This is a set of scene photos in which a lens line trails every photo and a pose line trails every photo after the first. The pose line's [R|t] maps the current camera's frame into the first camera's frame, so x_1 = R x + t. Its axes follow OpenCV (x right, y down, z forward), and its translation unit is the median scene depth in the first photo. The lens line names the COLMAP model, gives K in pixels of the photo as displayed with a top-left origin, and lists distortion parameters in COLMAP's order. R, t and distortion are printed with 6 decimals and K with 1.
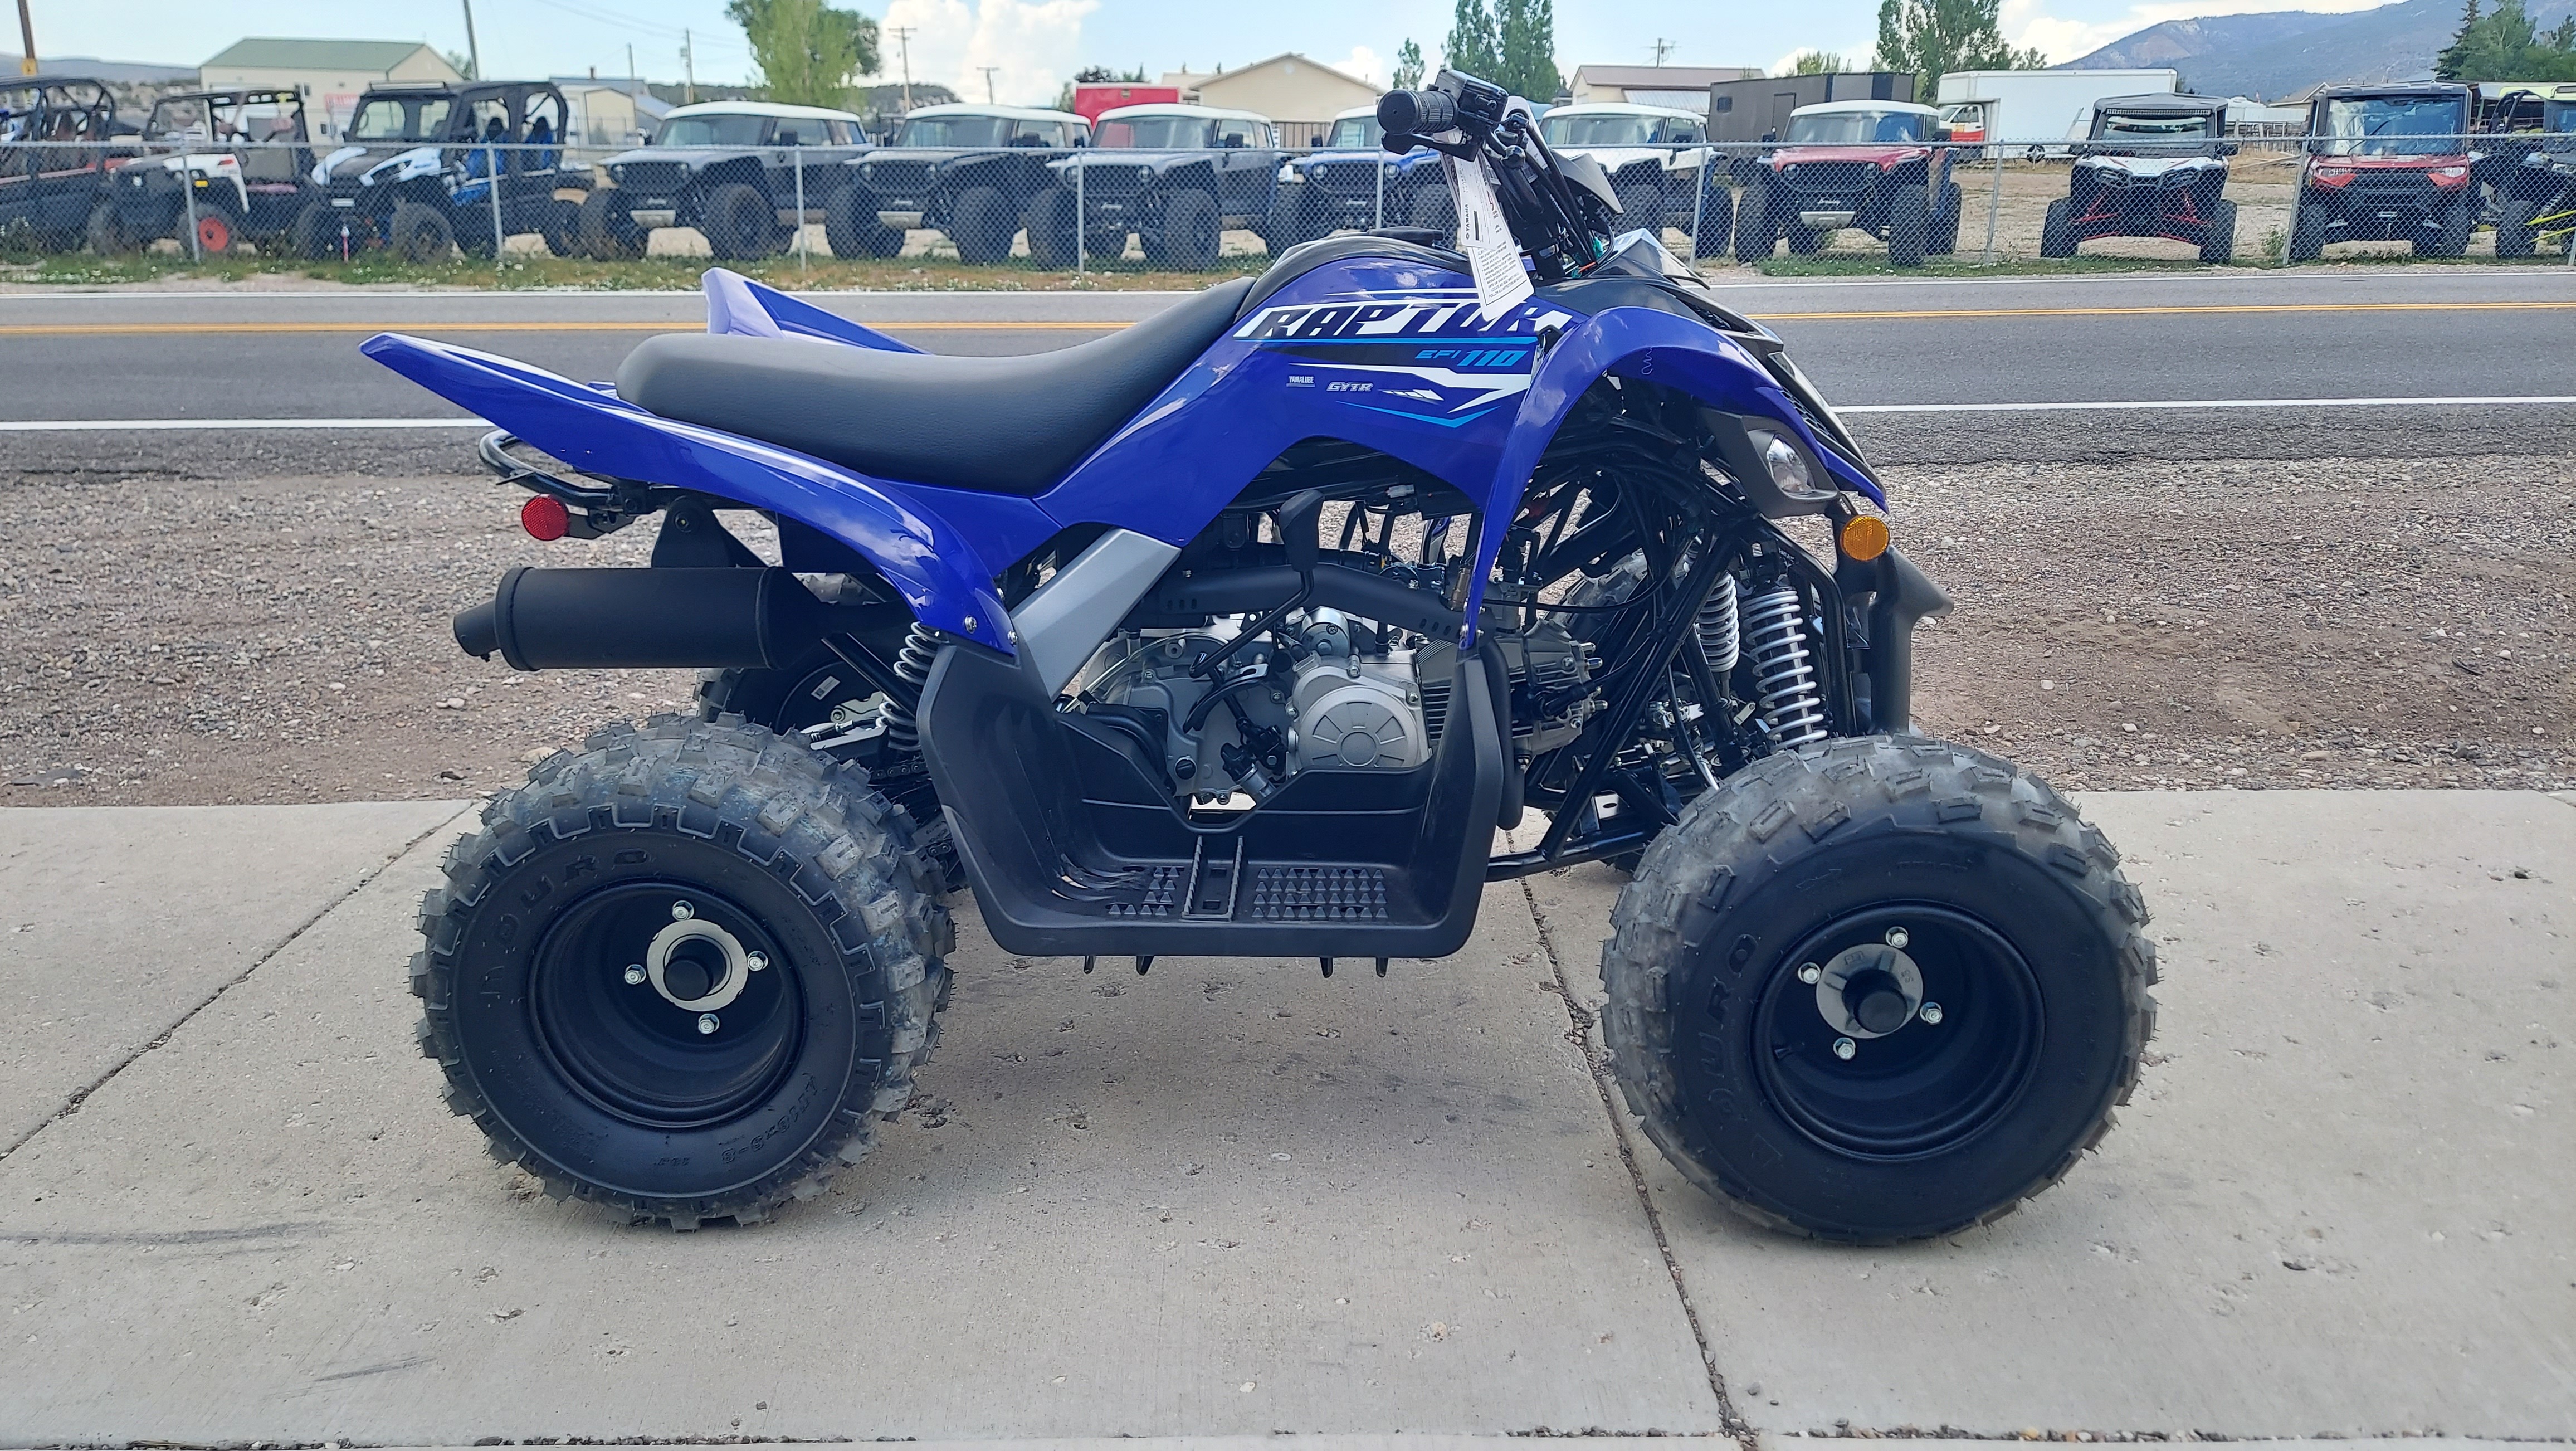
lens RADIAL K [[1862.4, 0, 1301.3], [0, 1862.4, 723.2], [0, 0, 1]] dist [0.065145, -0.080582]
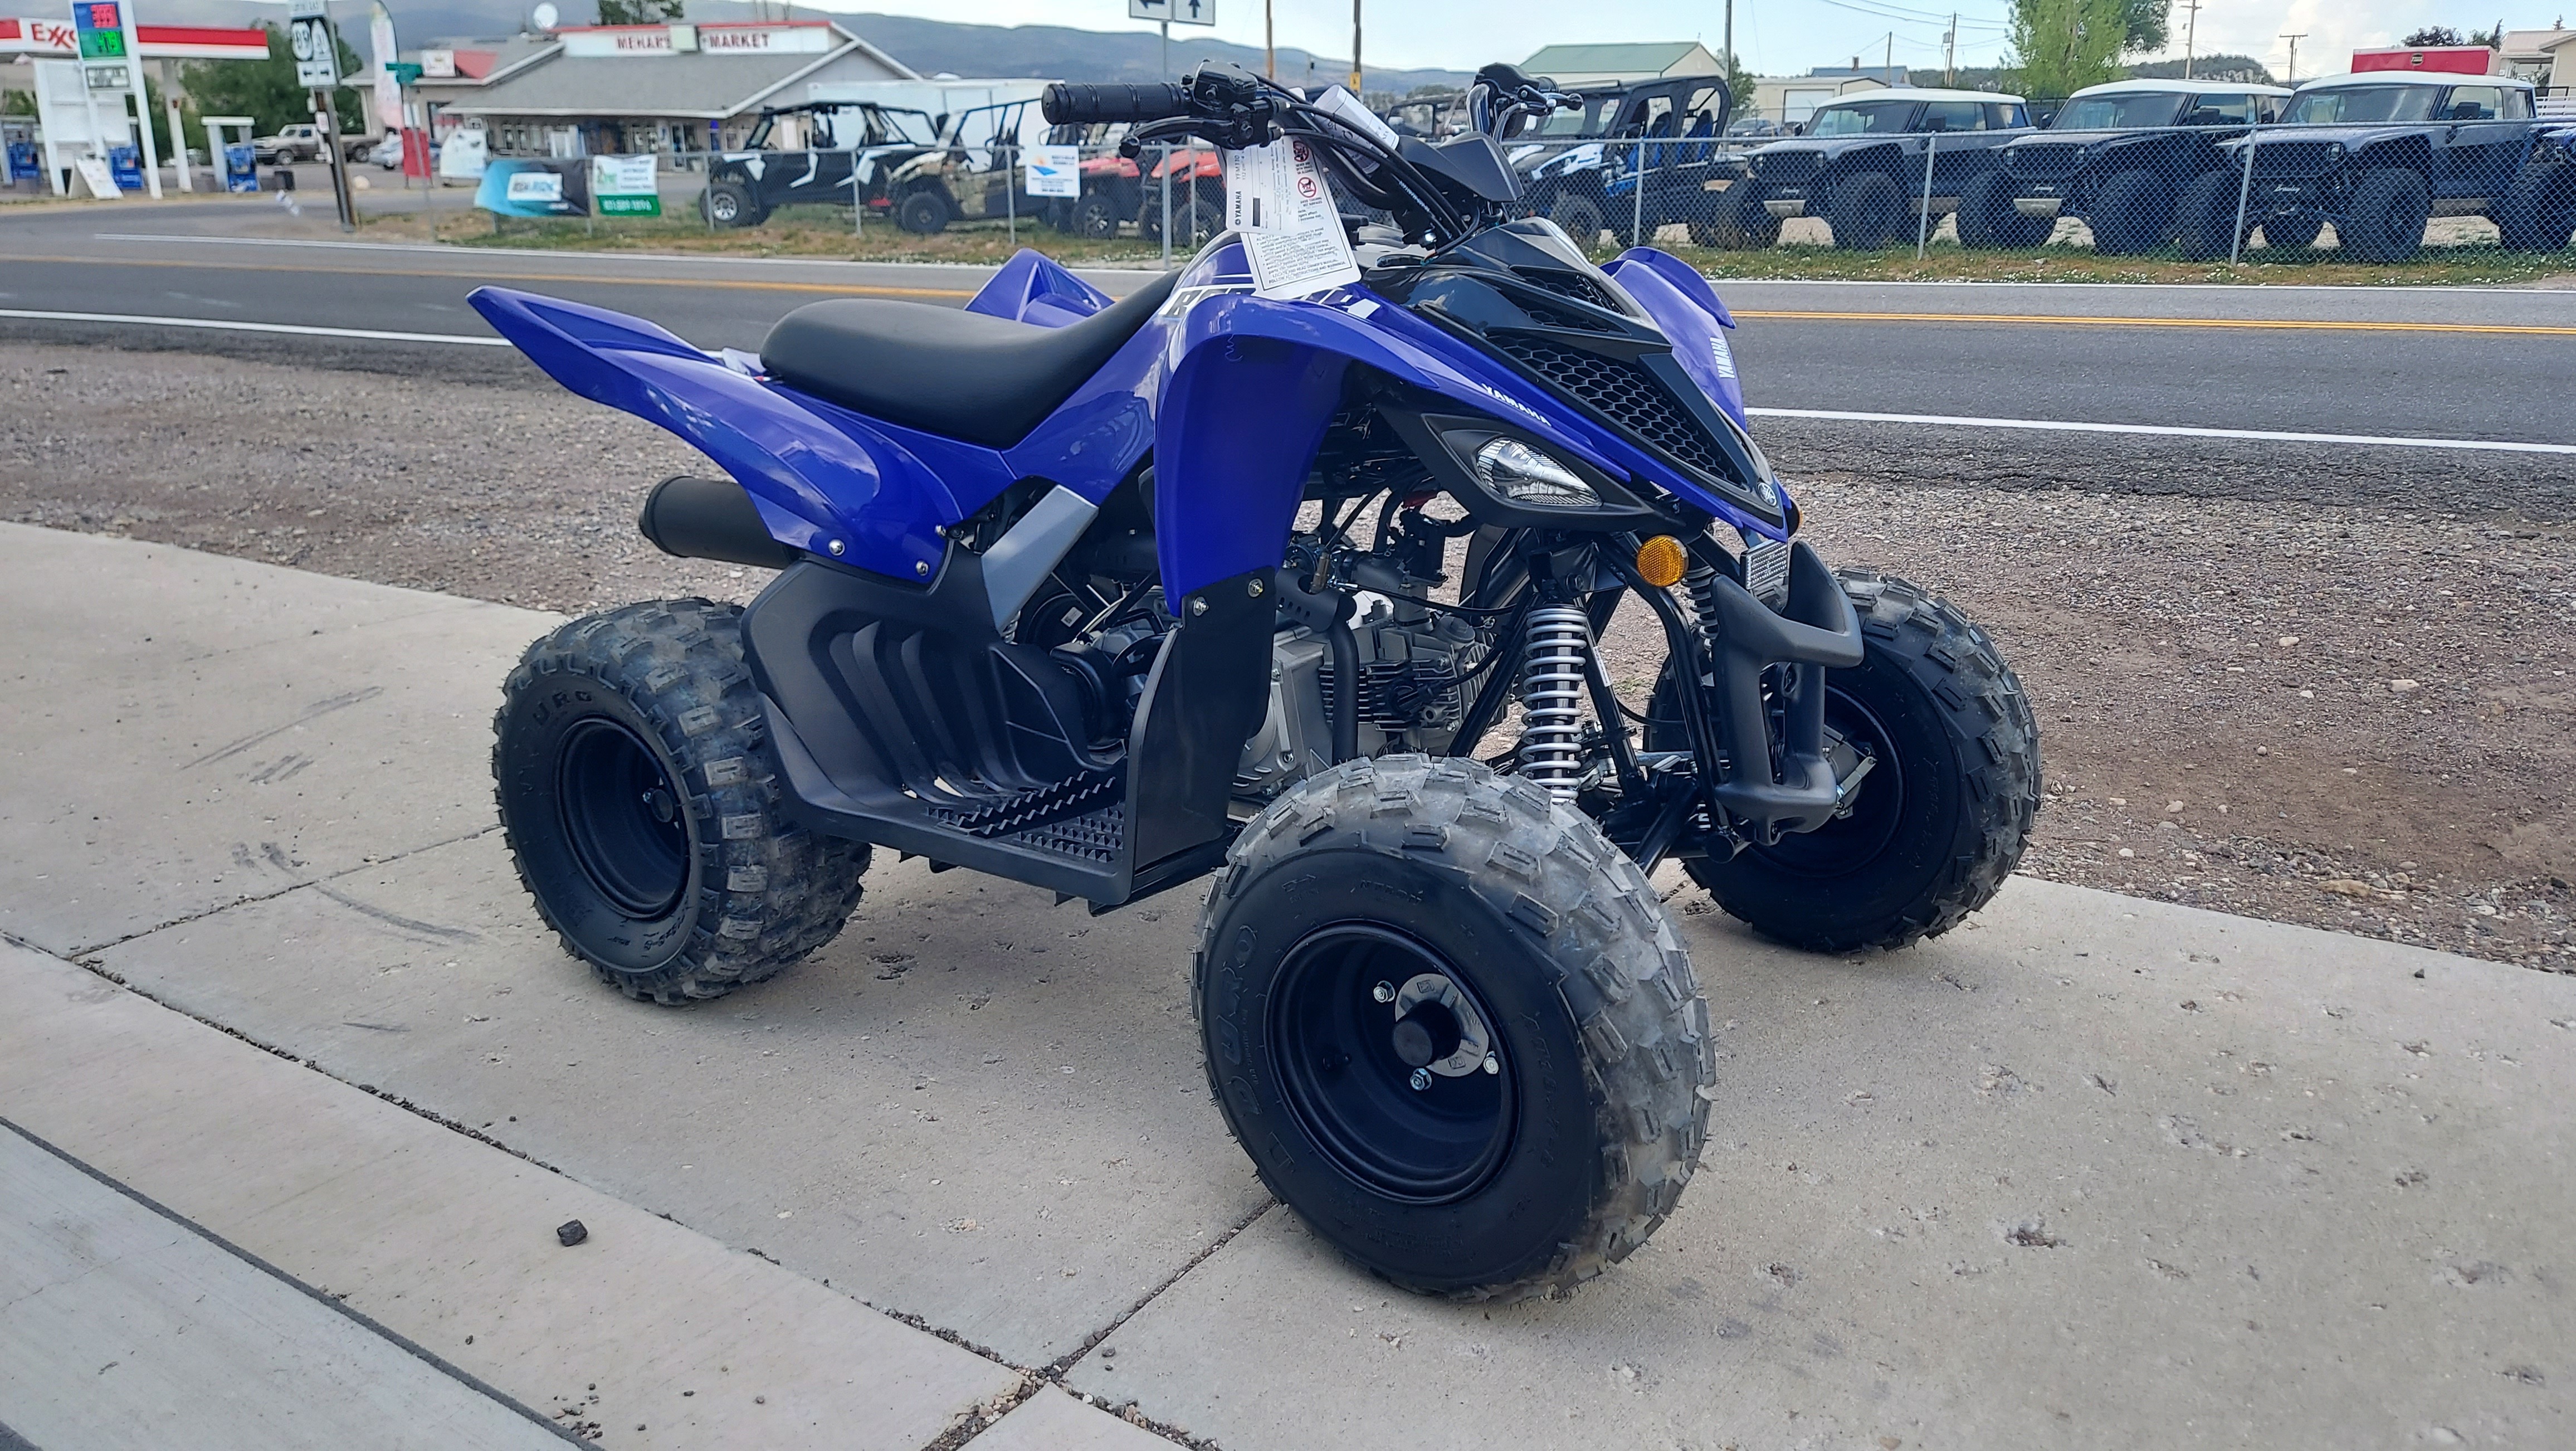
lens RADIAL K [[1865.7, 0, 1294.1], [0, 1865.7, 734.3], [0, 0, 1]] dist [0.067054, -0.062395]
pose [[0.834195, 0.151816, -0.530160, 0.051993], [-0.146260, 0.987839, 0.052738, -0.003018], [0.531720, 0.033547, 0.846256, 0.011270]]
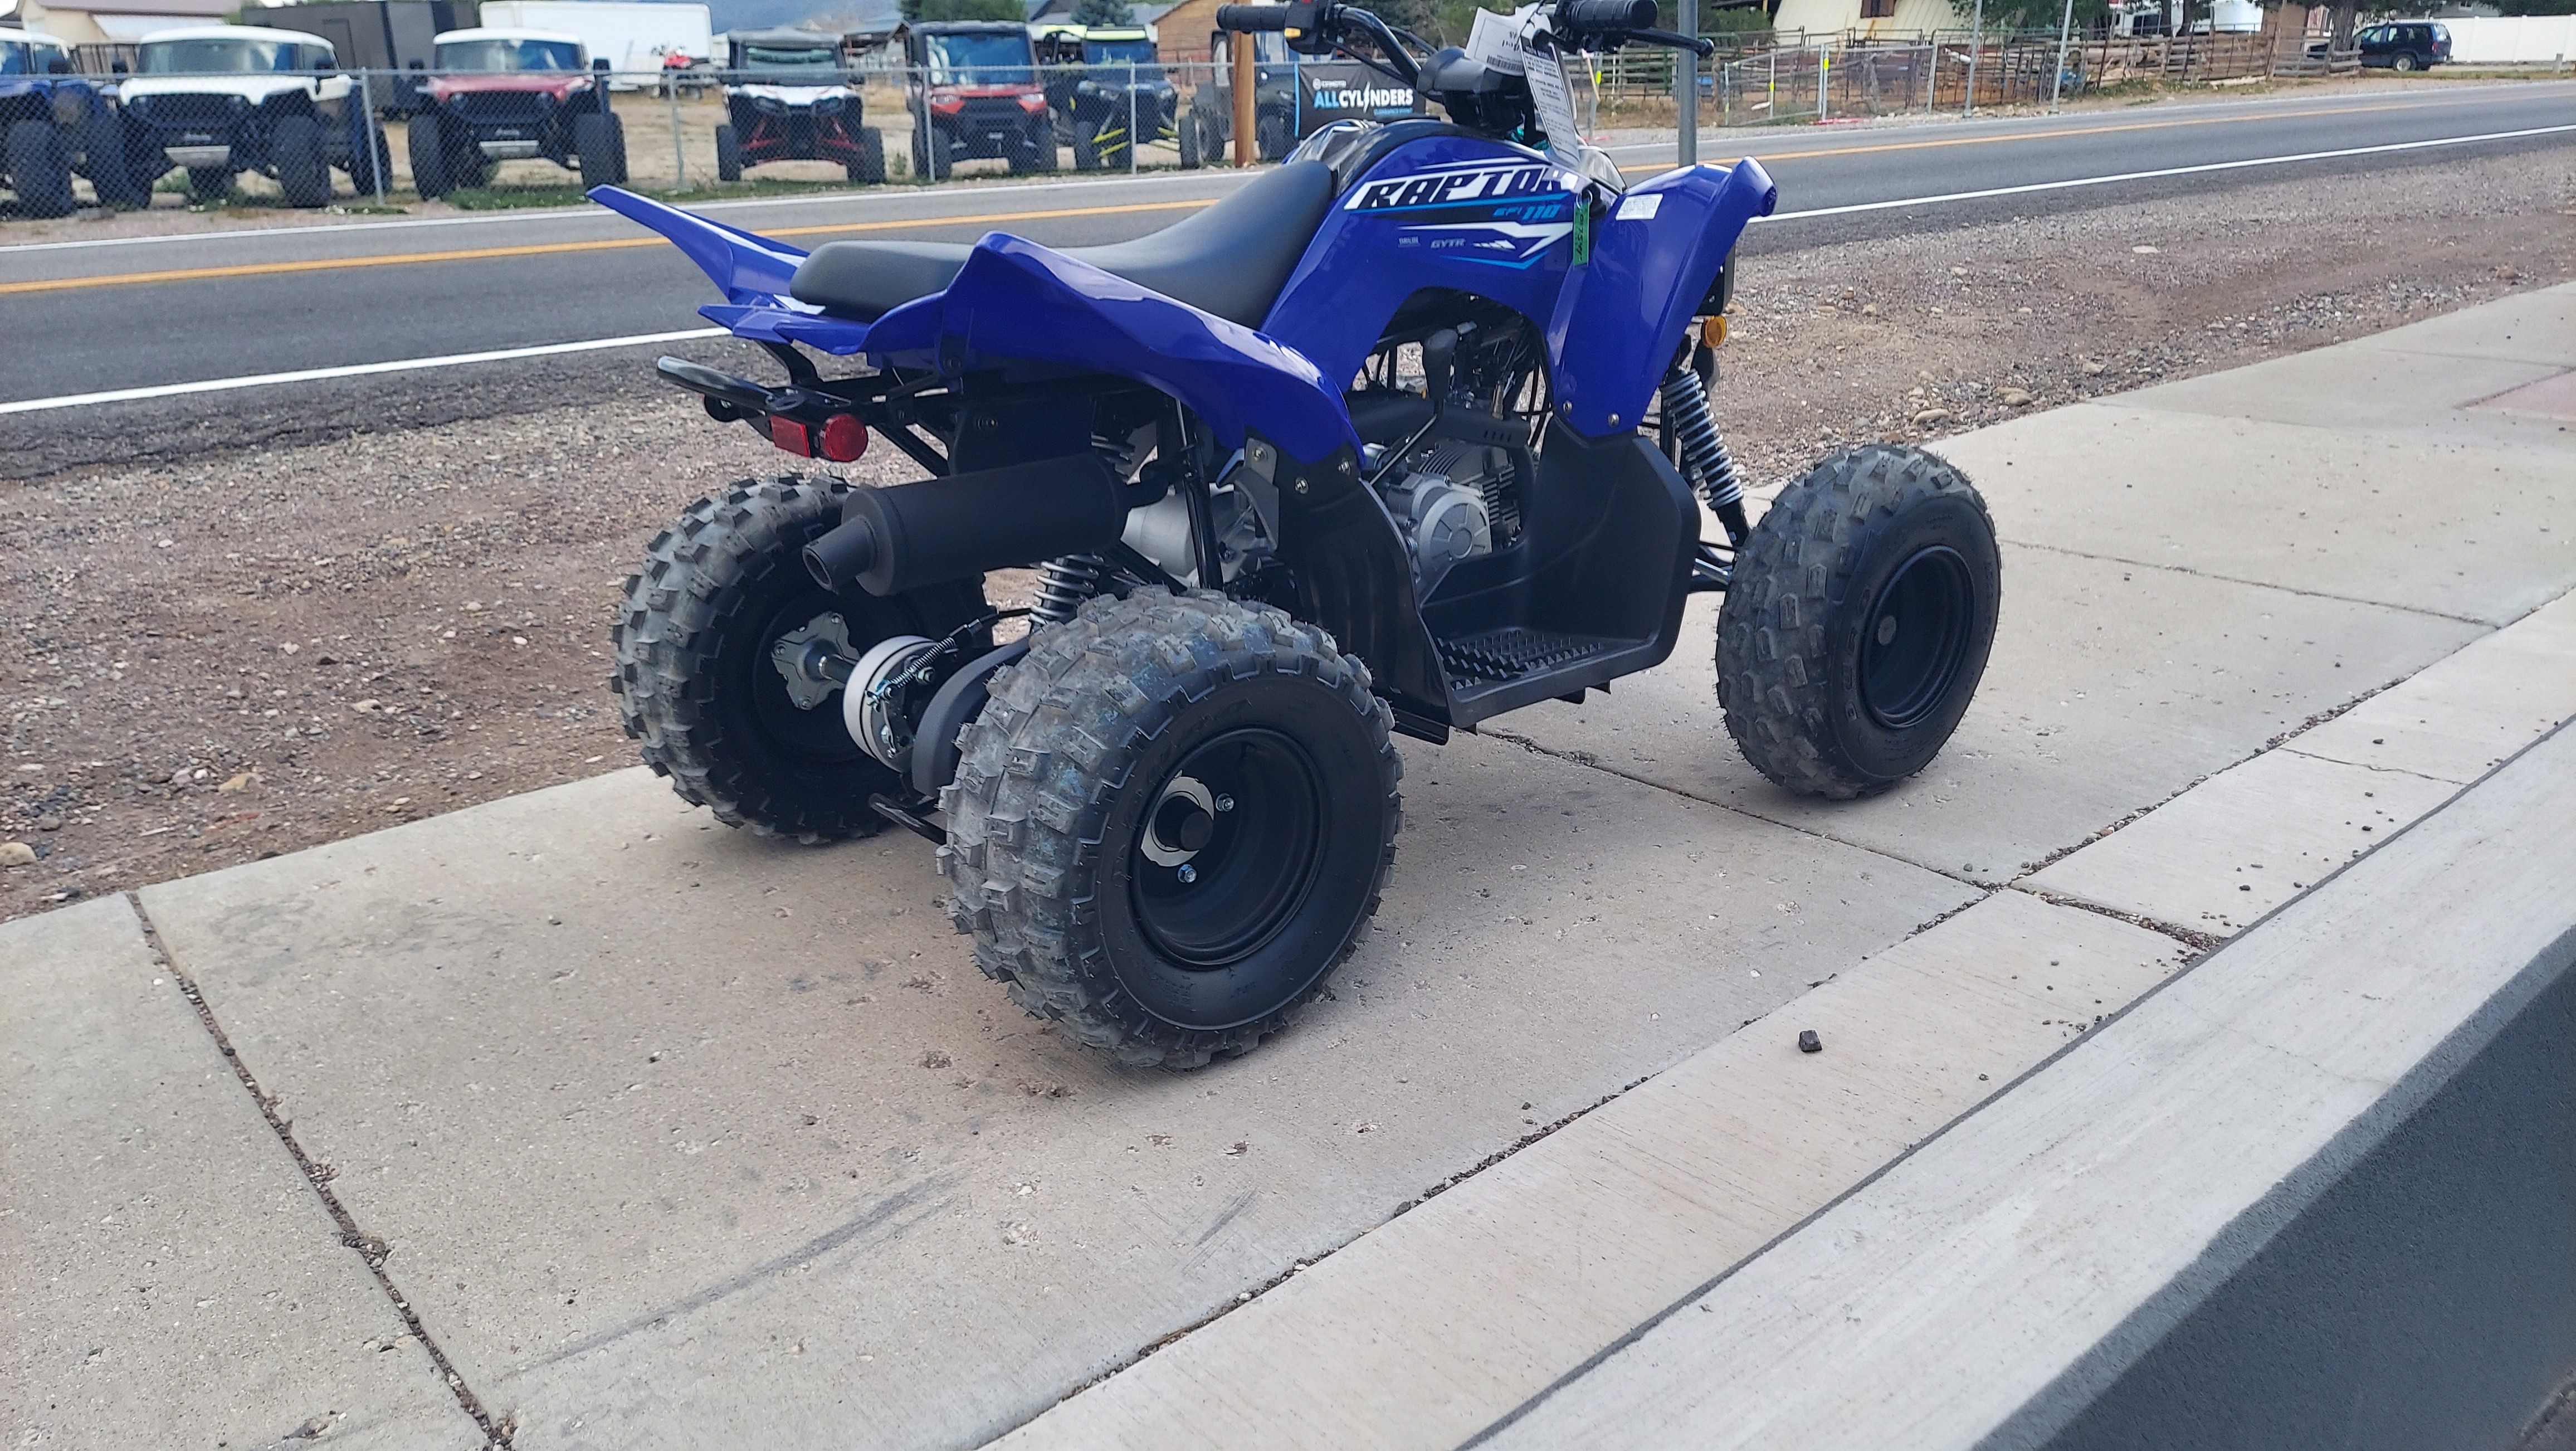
lens RADIAL K [[1826.4, 0, 1283.4], [0, 1826.4, 712.2], [0, 0, 1]] dist [0.069042, -0.081387]
pose [[0.757632, -0.218902, 0.614878, -0.068973], [0.198722, 0.974718, 0.102150, -0.002001], [-0.621694, 0.044797, 0.781978, 0.011261]]
